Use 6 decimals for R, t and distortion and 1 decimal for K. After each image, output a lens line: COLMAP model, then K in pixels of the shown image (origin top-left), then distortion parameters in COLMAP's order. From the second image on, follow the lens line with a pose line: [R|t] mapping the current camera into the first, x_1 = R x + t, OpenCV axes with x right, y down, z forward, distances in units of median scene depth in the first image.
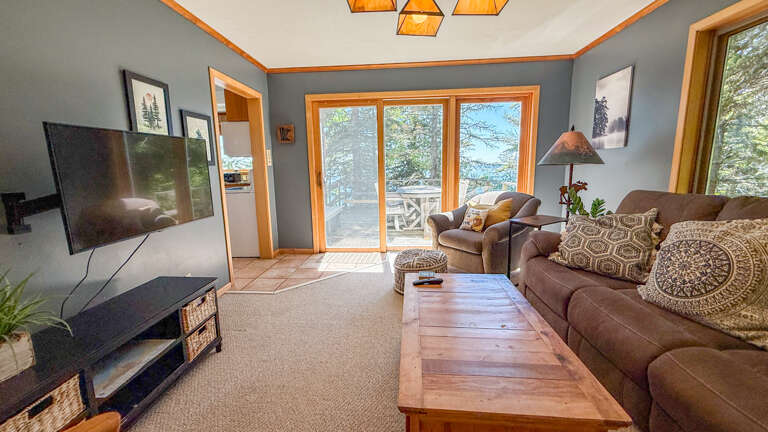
lens RADIAL K [[309.6, 0, 379.9], [0, 309.6, 215.7], [0, 0, 1]] dist [0.007118, 0.000341]
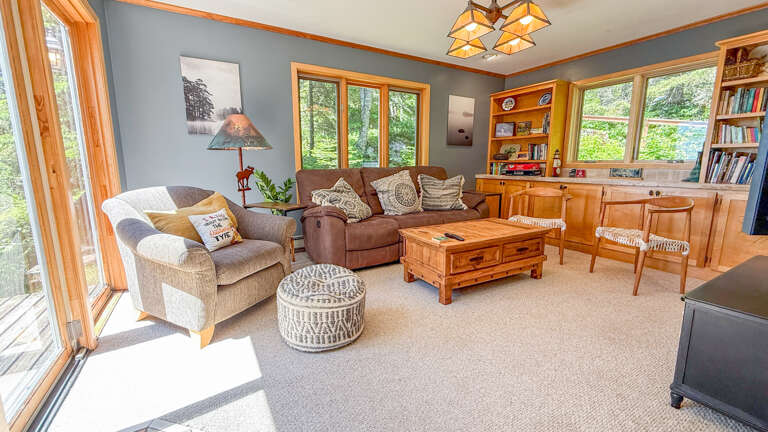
lens RADIAL K [[320.3, 0, 384.0], [0, 320.3, 216.0], [0, 0, 1]] dist [0.000321, 0.000063]
pose [[-0.572916, -0.111378, 0.812011, -0.449507], [0.142319, 0.962155, 0.232386, -0.128204], [-0.807163, 0.248702, -0.535383, 1.185491]]
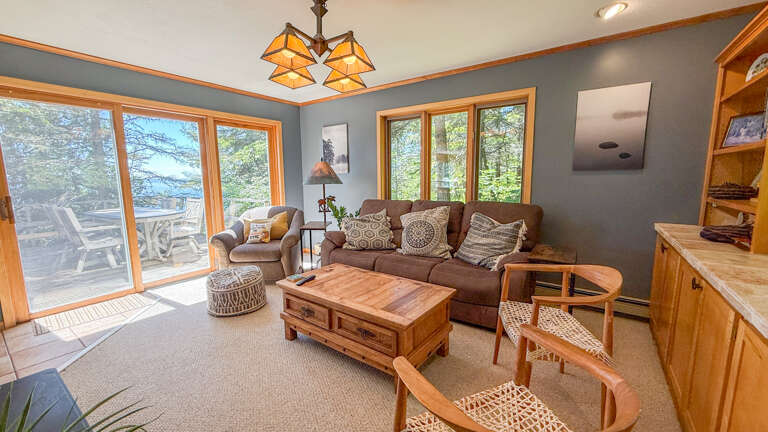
lens RADIAL K [[309.6, 0, 379.9], [0, 309.6, 215.7], [0, 0, 1]] dist [0.007118, 0.000341]
pose [[0.526338, -0.093768, 0.845089, -0.451001], [0.133477, 0.990690, 0.026791, -0.023901], [-0.839734, 0.098699, 0.533953, 0.035556]]
